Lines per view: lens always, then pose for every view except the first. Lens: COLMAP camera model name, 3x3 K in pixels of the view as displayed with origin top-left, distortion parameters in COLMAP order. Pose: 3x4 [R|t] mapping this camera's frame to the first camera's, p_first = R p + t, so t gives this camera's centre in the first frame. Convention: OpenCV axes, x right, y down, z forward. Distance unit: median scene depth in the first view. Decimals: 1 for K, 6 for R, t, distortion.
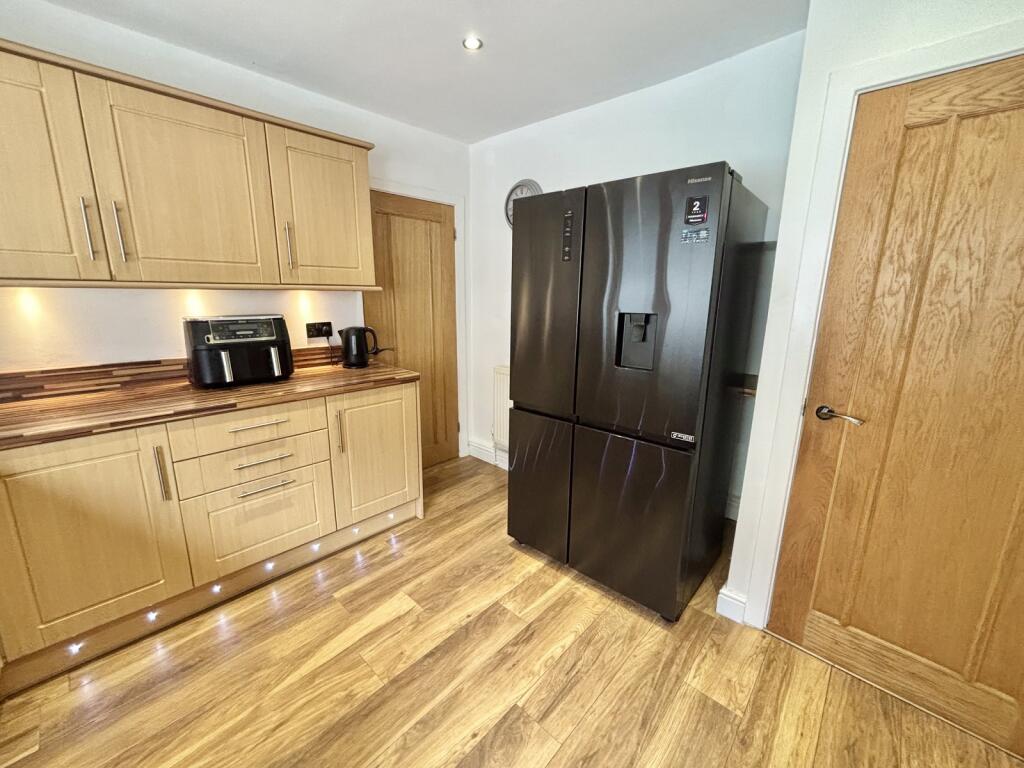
lens RADIAL K [[409.0, 0, 512.5], [0, 409.0, 383.7], [0, 0, 1]] dist [0.000638, 0.000026]
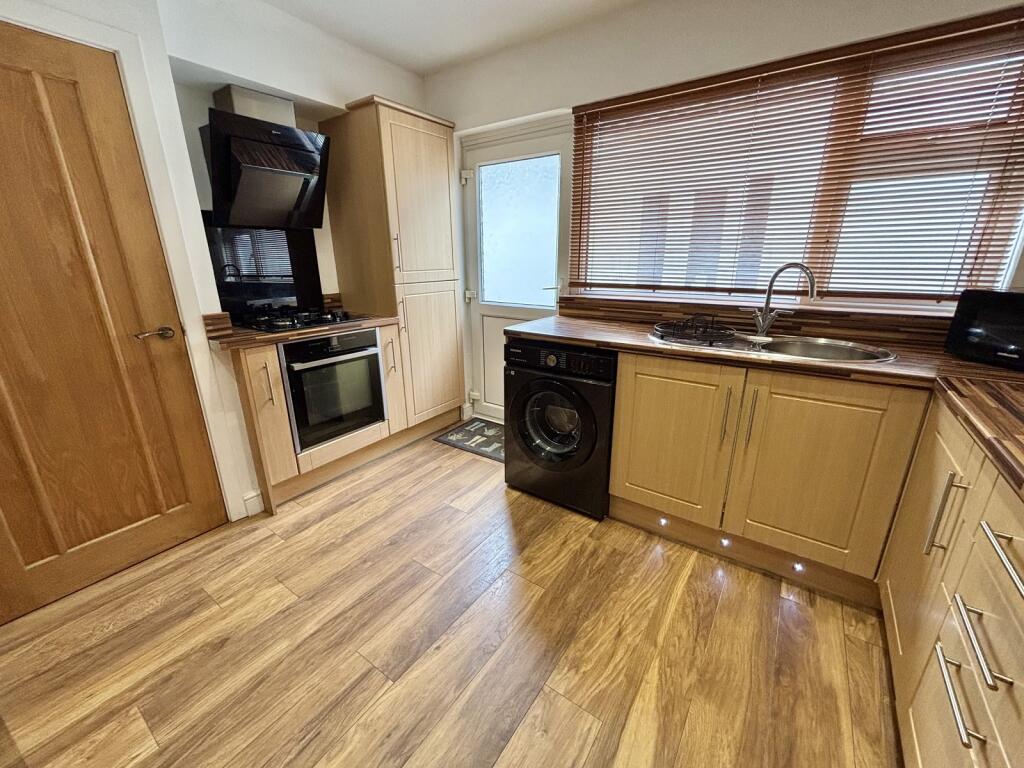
lens RADIAL K [[409.0, 0, 513.3], [0, 409.0, 381.3], [0, 0, 1]] dist [0.000638, 0.000026]
pose [[-0.990772, 0.031354, -0.131861, -0.149912], [-0.036940, 0.873580, 0.485277, -0.252628], [0.130406, 0.485670, -0.864361, 1.435447]]
